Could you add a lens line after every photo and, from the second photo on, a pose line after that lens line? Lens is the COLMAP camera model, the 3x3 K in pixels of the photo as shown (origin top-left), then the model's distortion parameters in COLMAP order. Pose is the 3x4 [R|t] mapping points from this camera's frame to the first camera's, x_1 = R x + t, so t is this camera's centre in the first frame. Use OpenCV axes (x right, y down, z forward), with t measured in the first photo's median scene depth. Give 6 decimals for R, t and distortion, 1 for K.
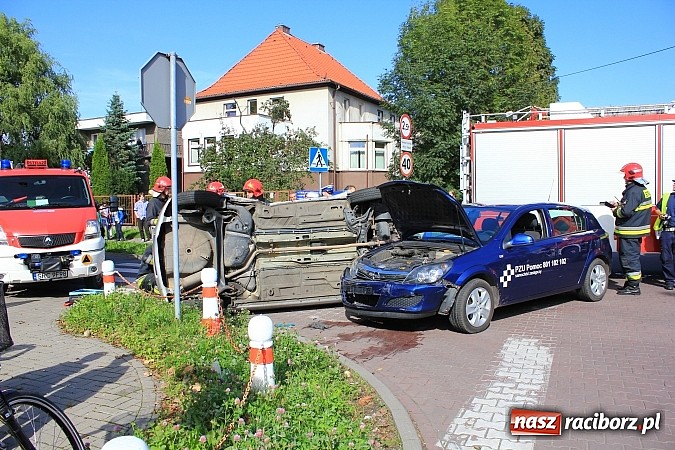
lens RADIAL K [[557.9, 0, 337.0], [0, 557.9, 230.8], [0, 0, 1]] dist [-0.174936, 0.151470]
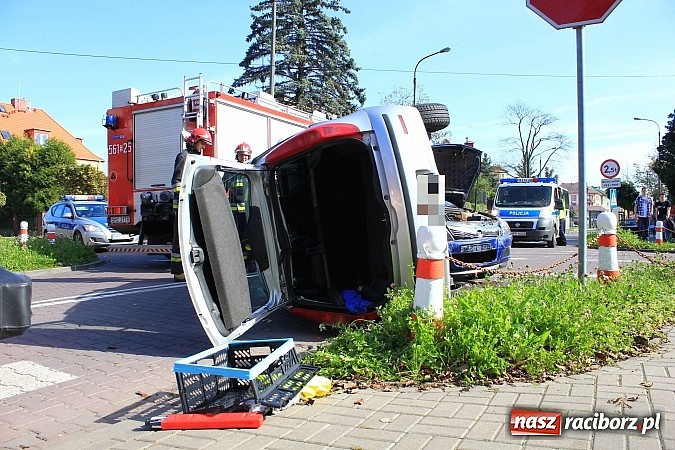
lens RADIAL K [[557.9, 0, 337.0], [0, 557.9, 230.8], [0, 0, 1]] dist [-0.174936, 0.151470]
pose [[0.058724, 0.000250, 0.998274, -0.751418], [0.056934, 0.998371, -0.003599, 0.051020], [-0.996649, 0.057047, 0.058614, 0.940242]]
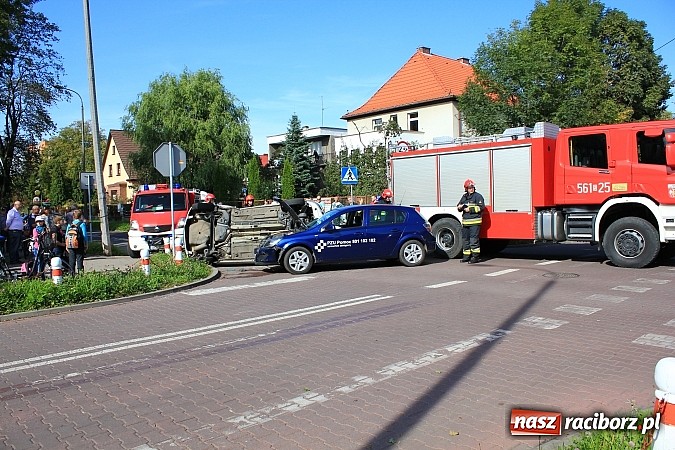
lens RADIAL K [[557.9, 0, 337.0], [0, 557.9, 230.8], [0, 0, 1]] dist [-0.174936, 0.151470]
pose [[0.922076, 0.004615, -0.386982, 0.859245], [-0.003795, 0.999989, 0.002883, 0.018756], [0.386991, -0.001190, 0.922083, -0.577923]]
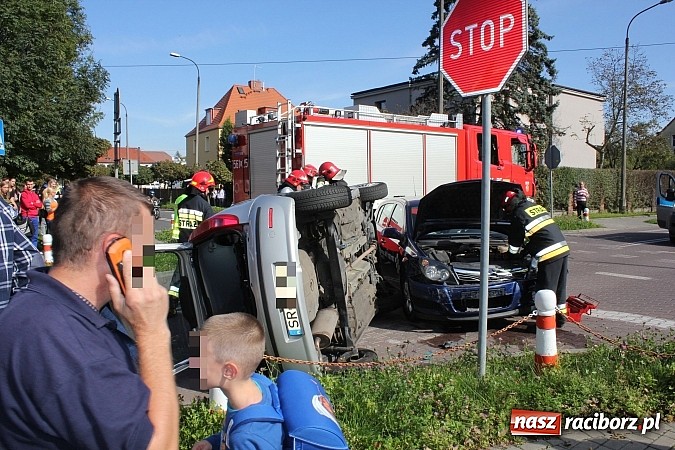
lens RADIAL K [[557.9, 0, 337.0], [0, 557.9, 230.8], [0, 0, 1]] dist [-0.174936, 0.151470]
pose [[0.468024, -0.063236, 0.881450, -0.707306], [0.049186, 0.997754, 0.045463, -0.044152], [-0.882346, 0.022077, 0.470084, 0.616852]]
